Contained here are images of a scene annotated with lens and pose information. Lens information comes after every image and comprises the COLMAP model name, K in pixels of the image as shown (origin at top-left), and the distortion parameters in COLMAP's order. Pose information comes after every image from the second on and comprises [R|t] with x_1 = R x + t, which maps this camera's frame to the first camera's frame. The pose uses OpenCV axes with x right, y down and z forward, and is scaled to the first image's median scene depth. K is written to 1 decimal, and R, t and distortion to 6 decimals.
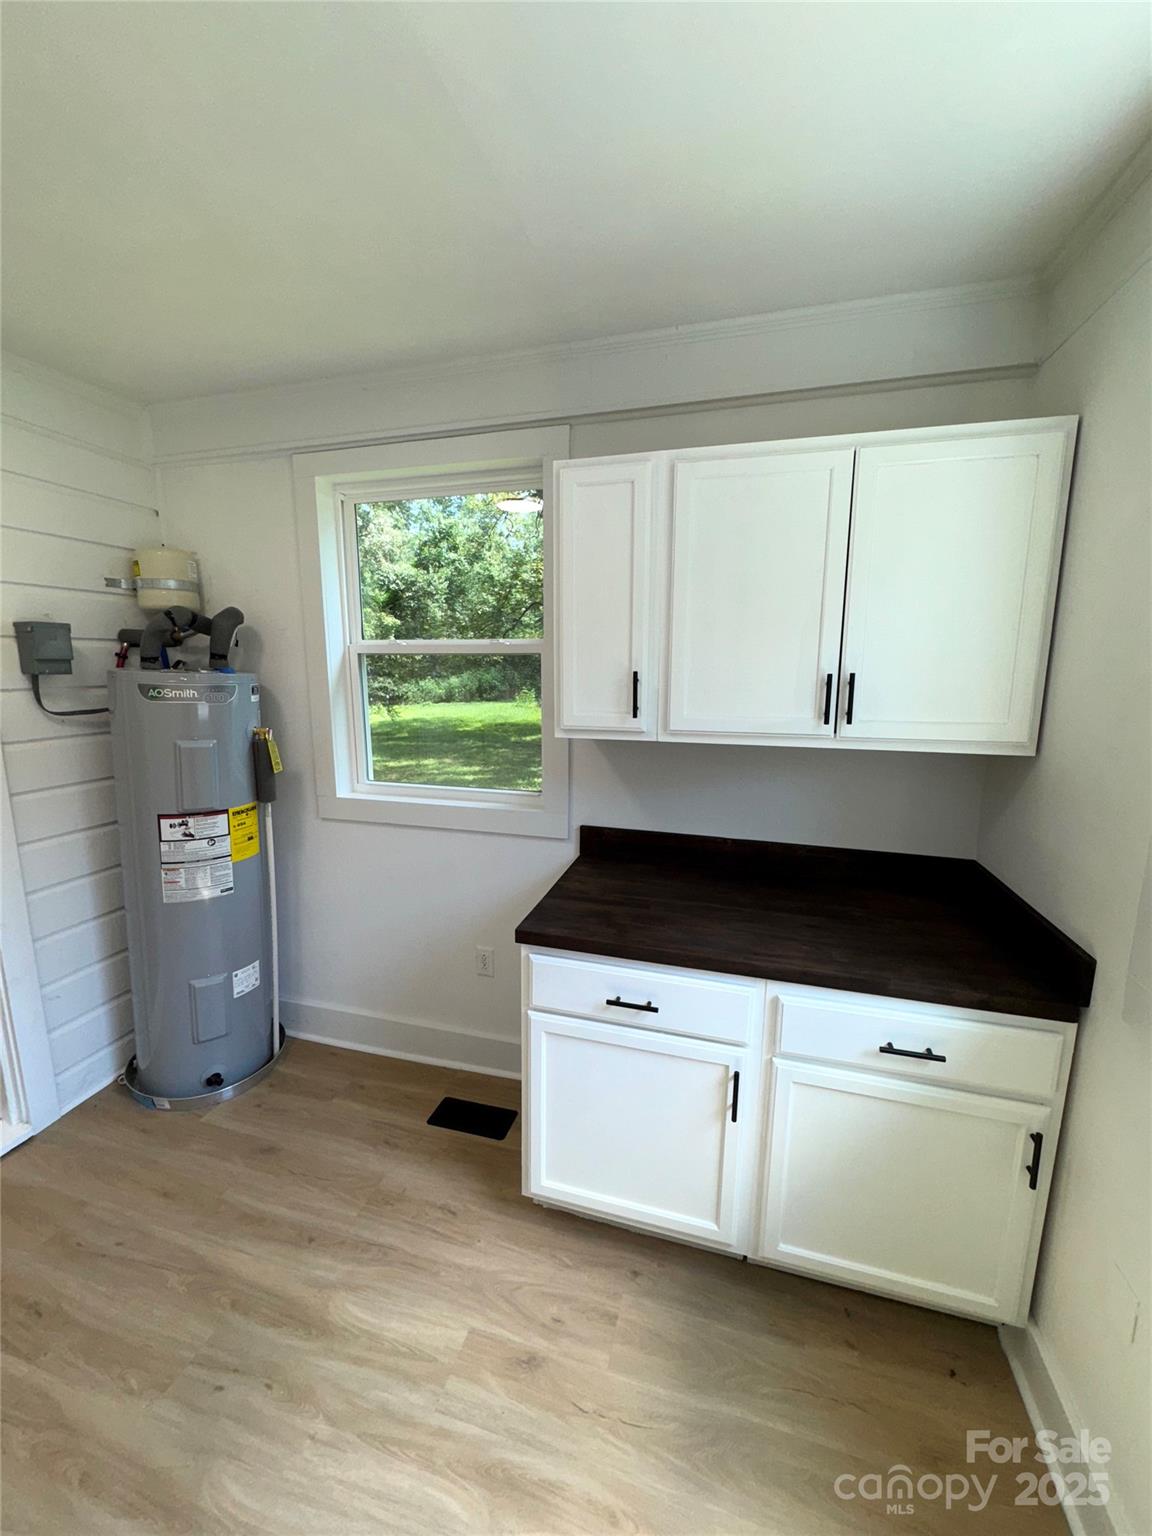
lens RADIAL K [[618.8, 0, 576.6], [0, 618.8, 762.0], [0, 0, 1]] dist [0.002240, -0.000117]
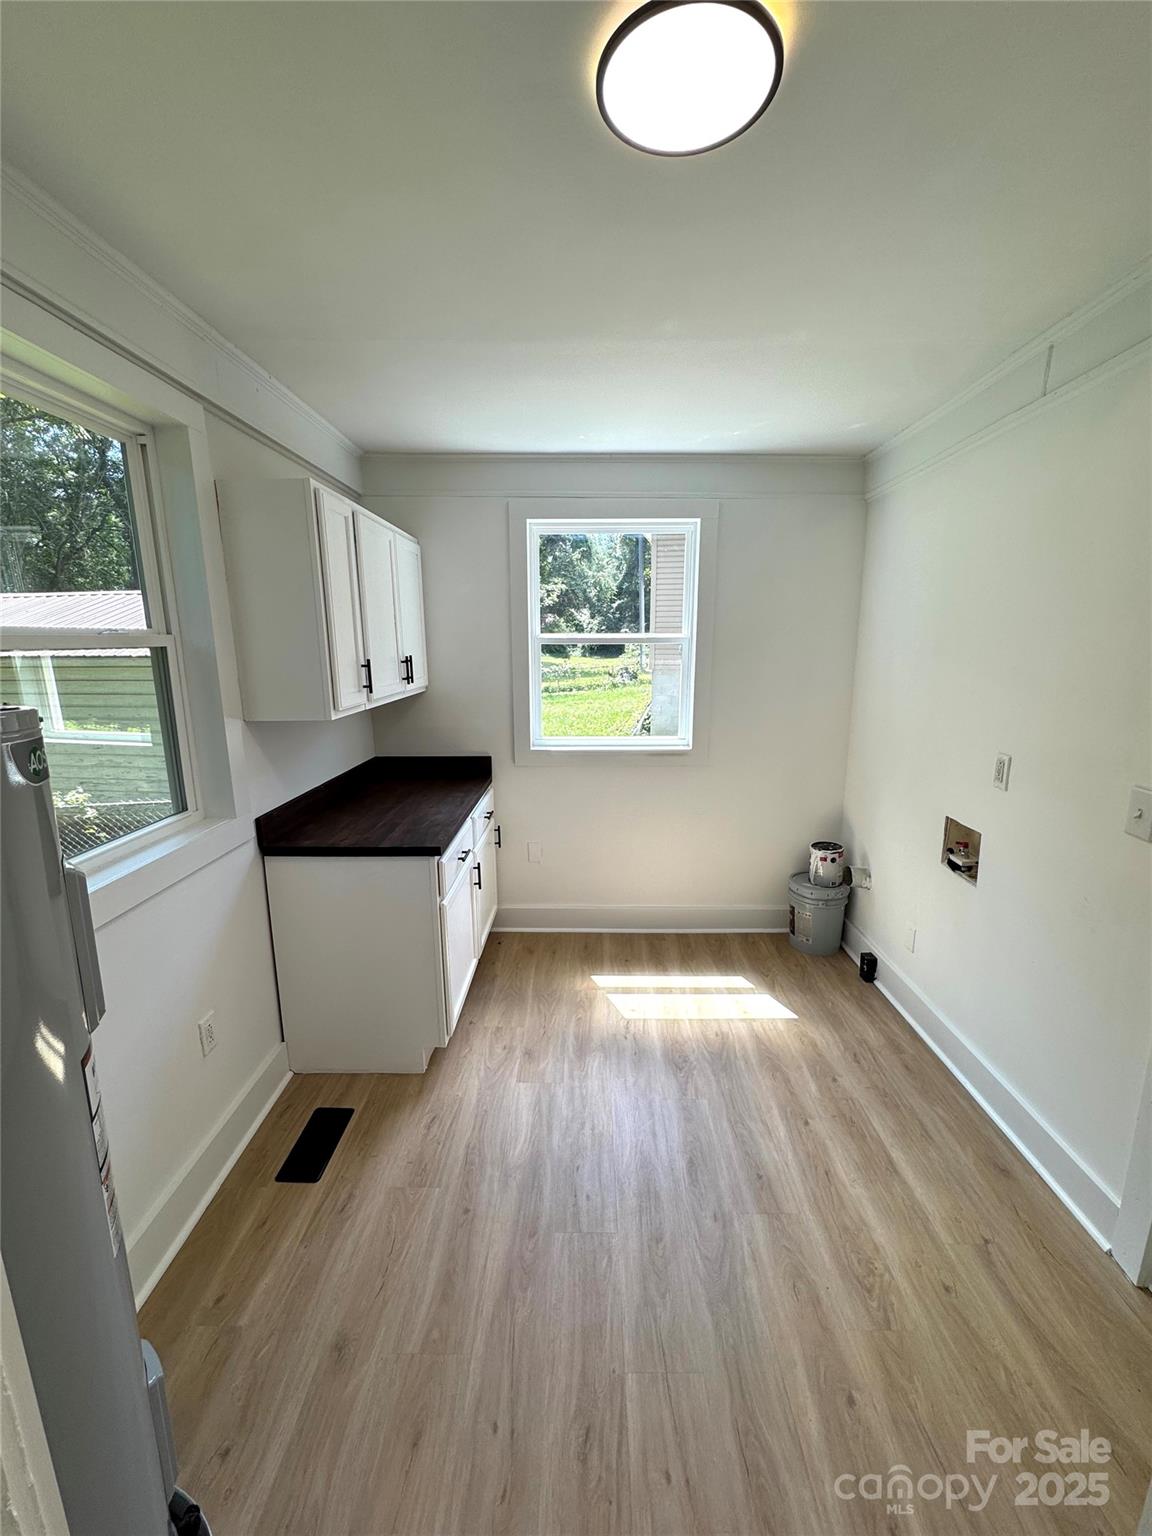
lens RADIAL K [[618.8, 0, 577.6], [0, 618.8, 769.0], [0, 0, 1]] dist [0.002240, -0.000117]
pose [[-0.265361, -0.194382, 0.944351, -1.367046], [0.168684, 0.954999, 0.243973, -0.169040], [-0.949278, 0.224038, -0.220631, 0.918096]]
